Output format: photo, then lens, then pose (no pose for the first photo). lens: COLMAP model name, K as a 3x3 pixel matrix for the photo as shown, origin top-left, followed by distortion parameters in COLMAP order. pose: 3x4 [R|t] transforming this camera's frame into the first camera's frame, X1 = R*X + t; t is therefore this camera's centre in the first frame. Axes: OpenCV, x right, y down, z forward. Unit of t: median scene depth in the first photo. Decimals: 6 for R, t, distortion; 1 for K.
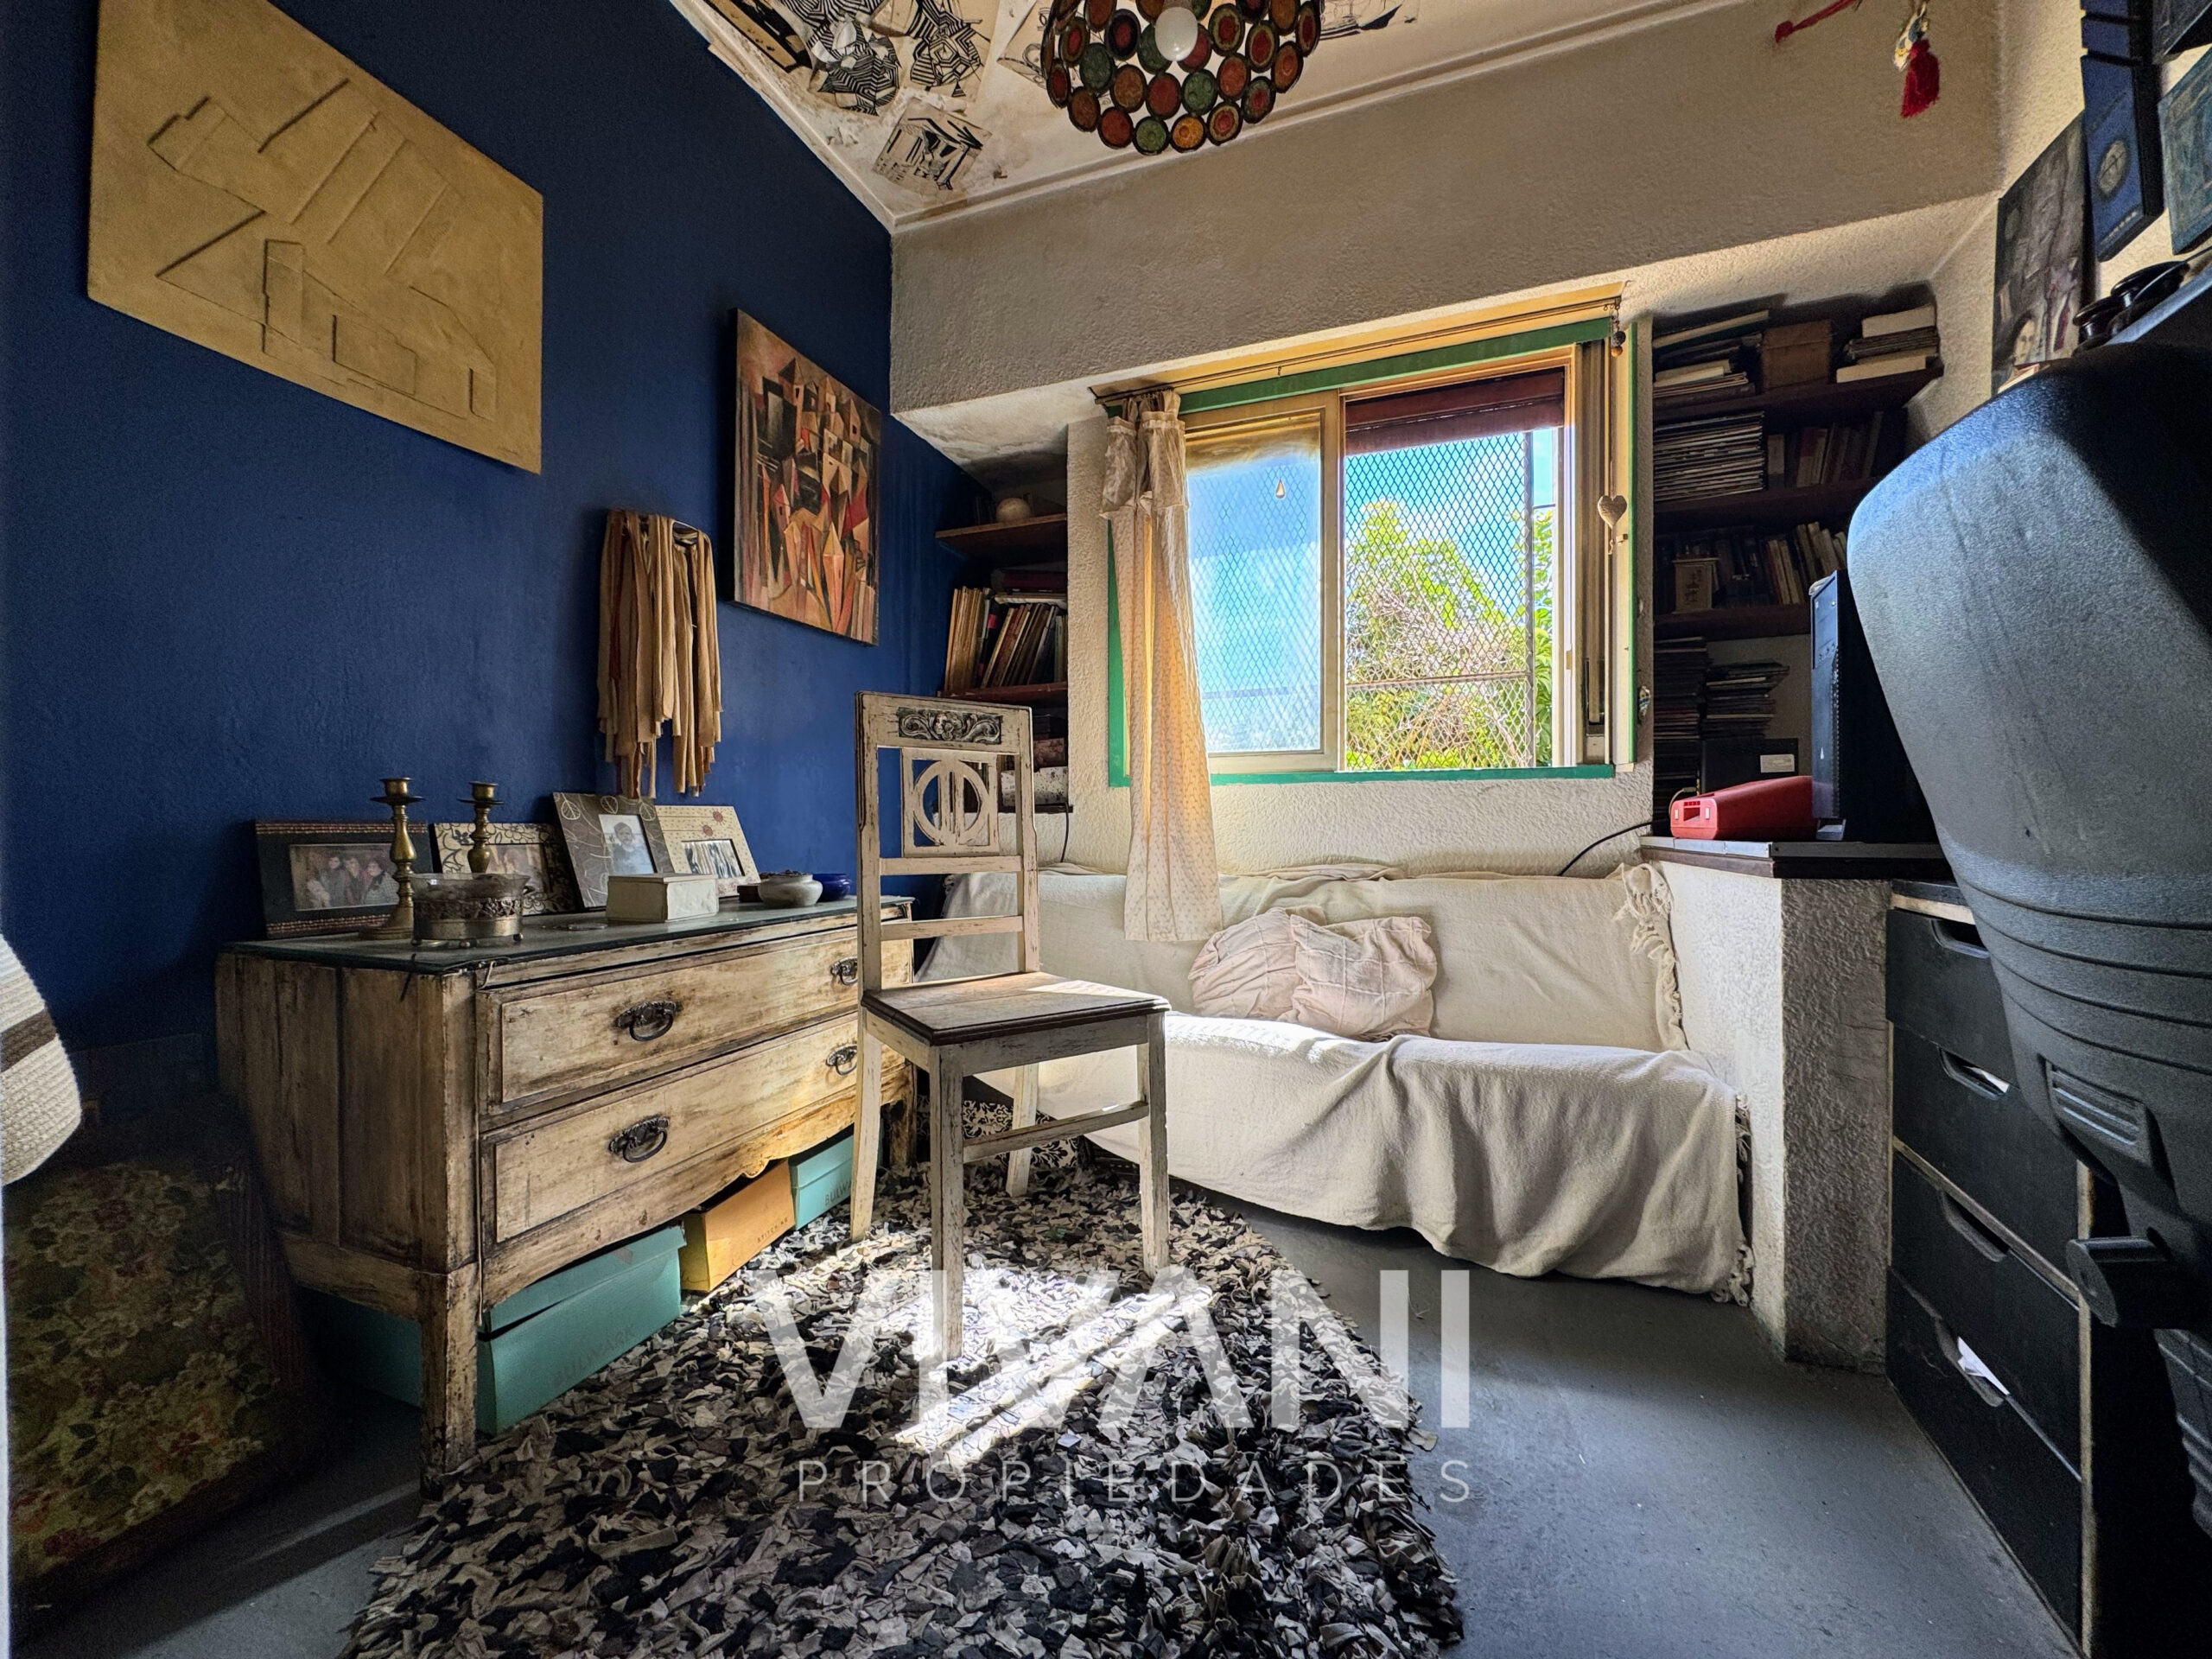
lens RADIAL K [[885.7, 0, 1104.6], [0, 885.7, 823.0], [0, 0, 1]] dist [-0.001473, -0.000039]
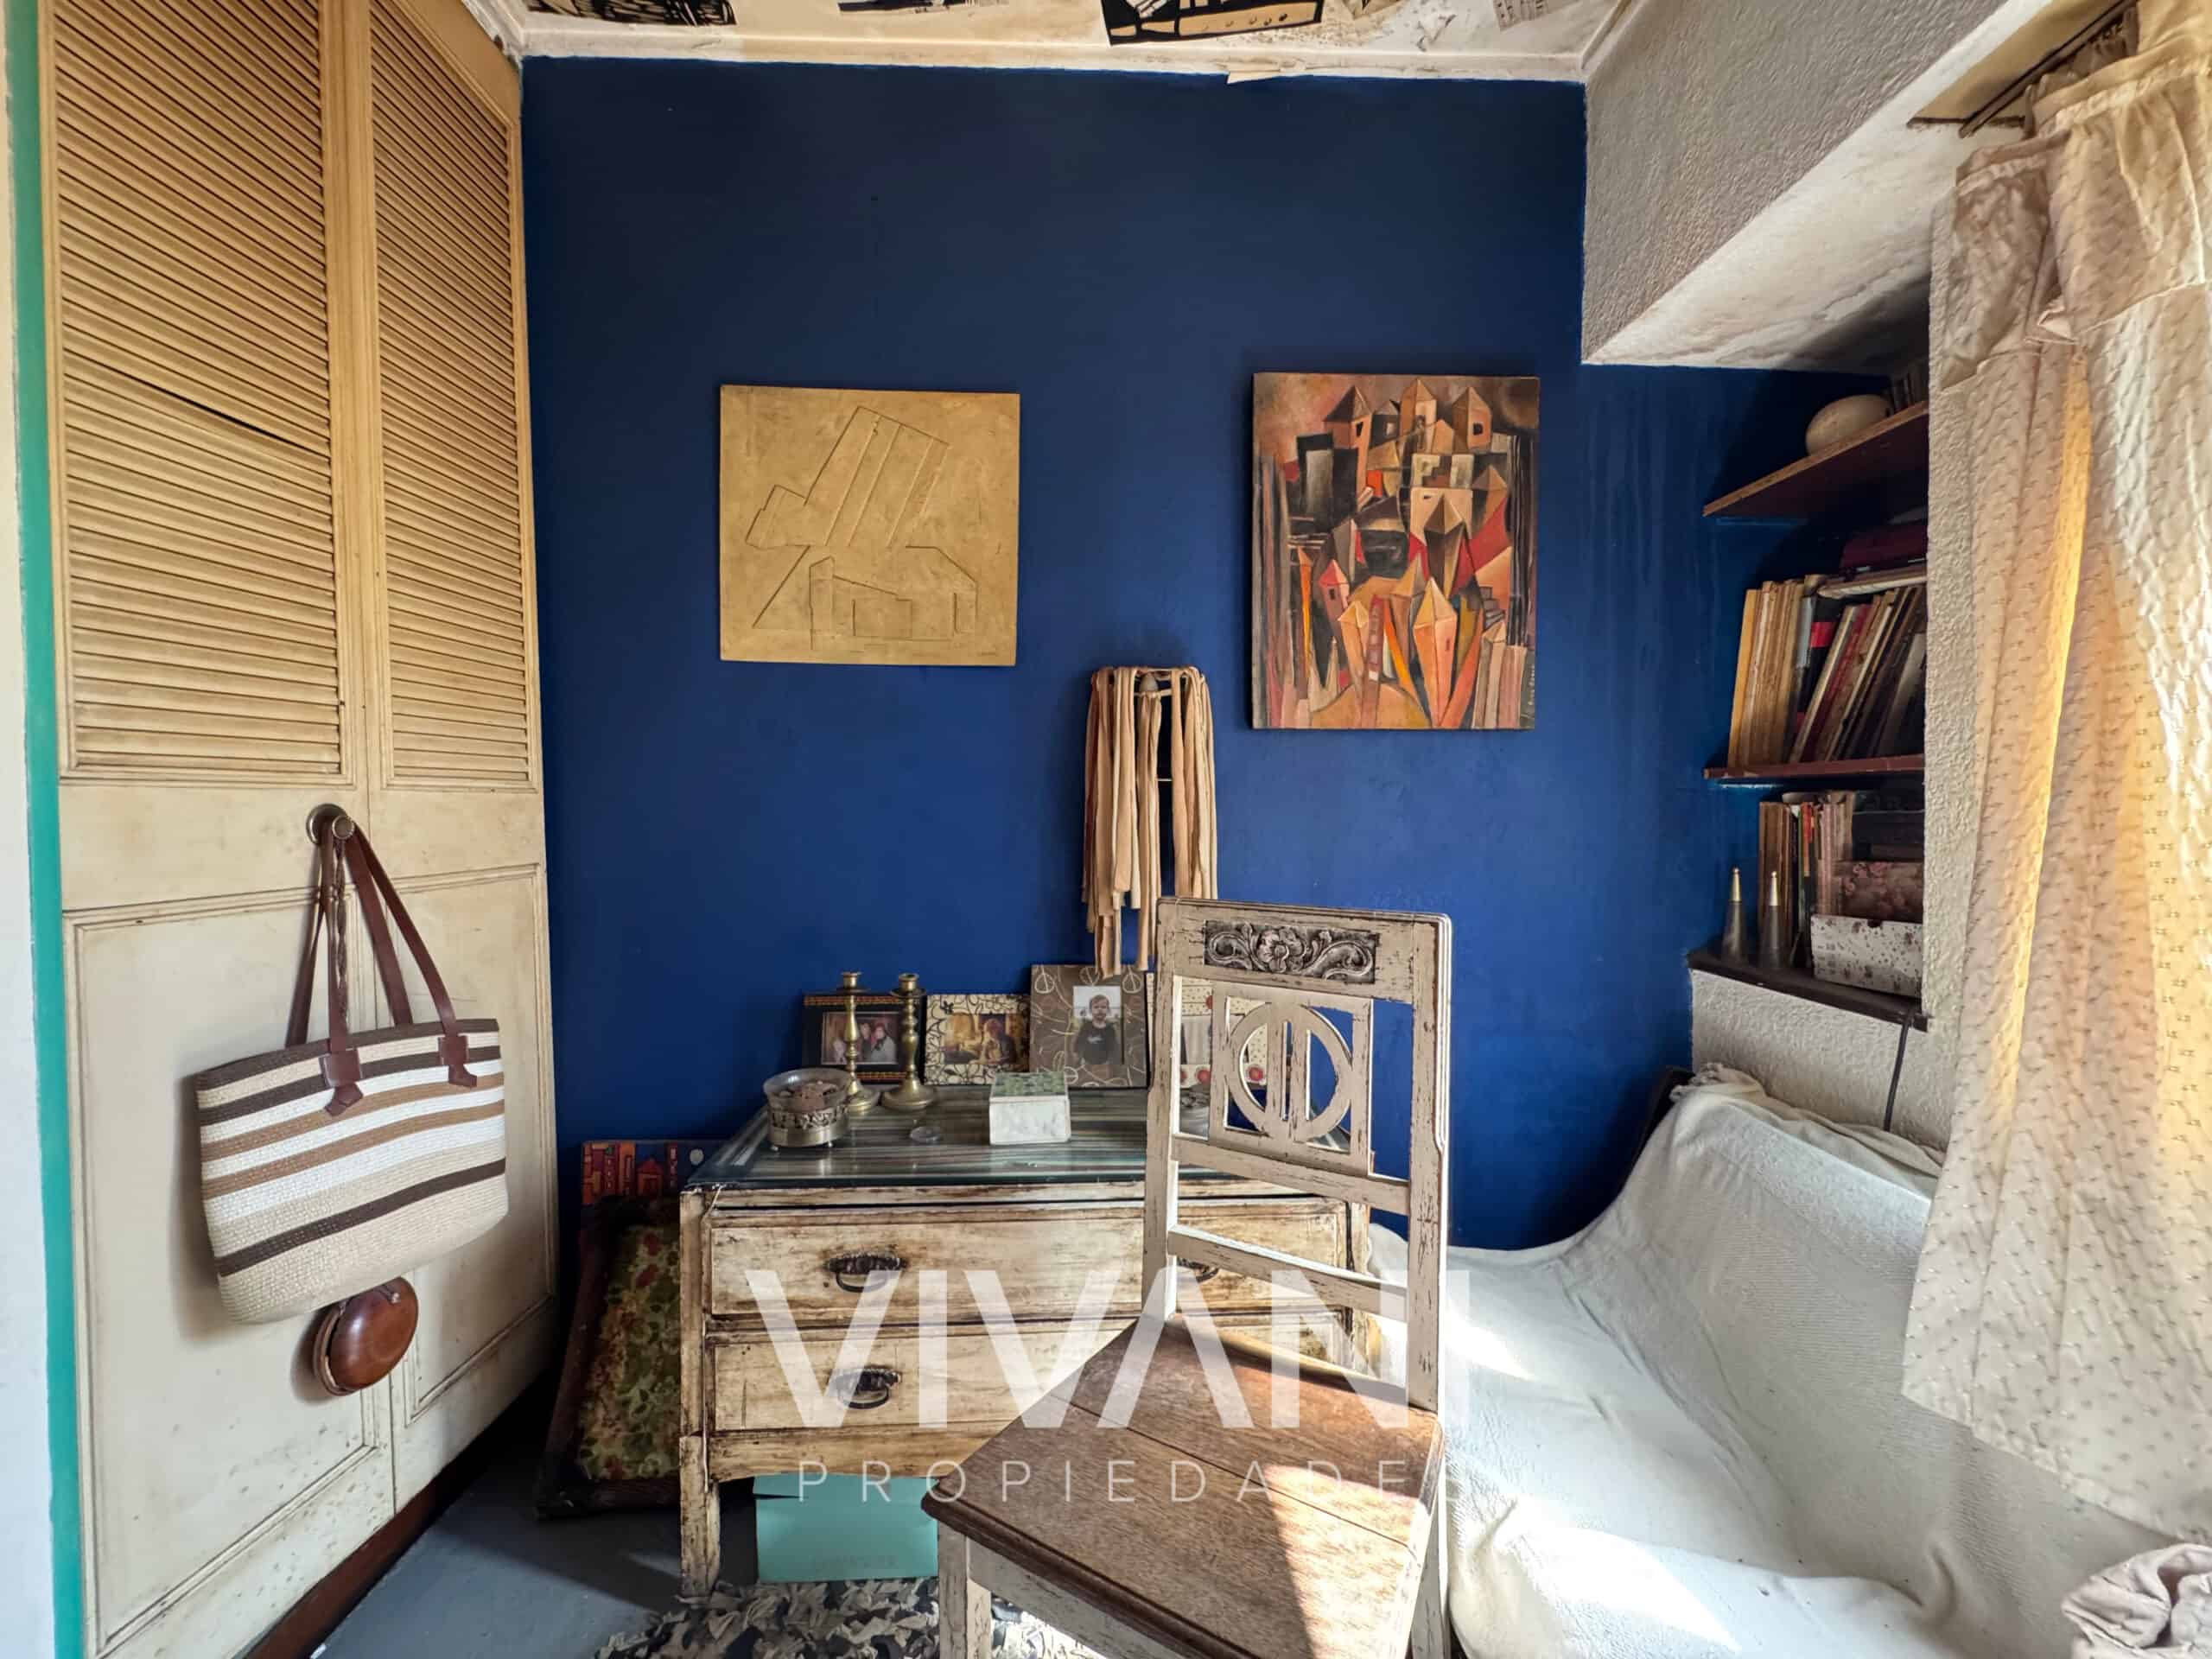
lens RADIAL K [[885.7, 0, 1104.6], [0, 885.7, 823.0], [0, 0, 1]] dist [-0.001473, -0.000039]
pose [[0.391551, 0.019376, -0.919952, 0.289123], [0.006112, 0.999701, 0.023657, -0.176784], [0.920136, -0.014886, 0.391316, 0.524426]]
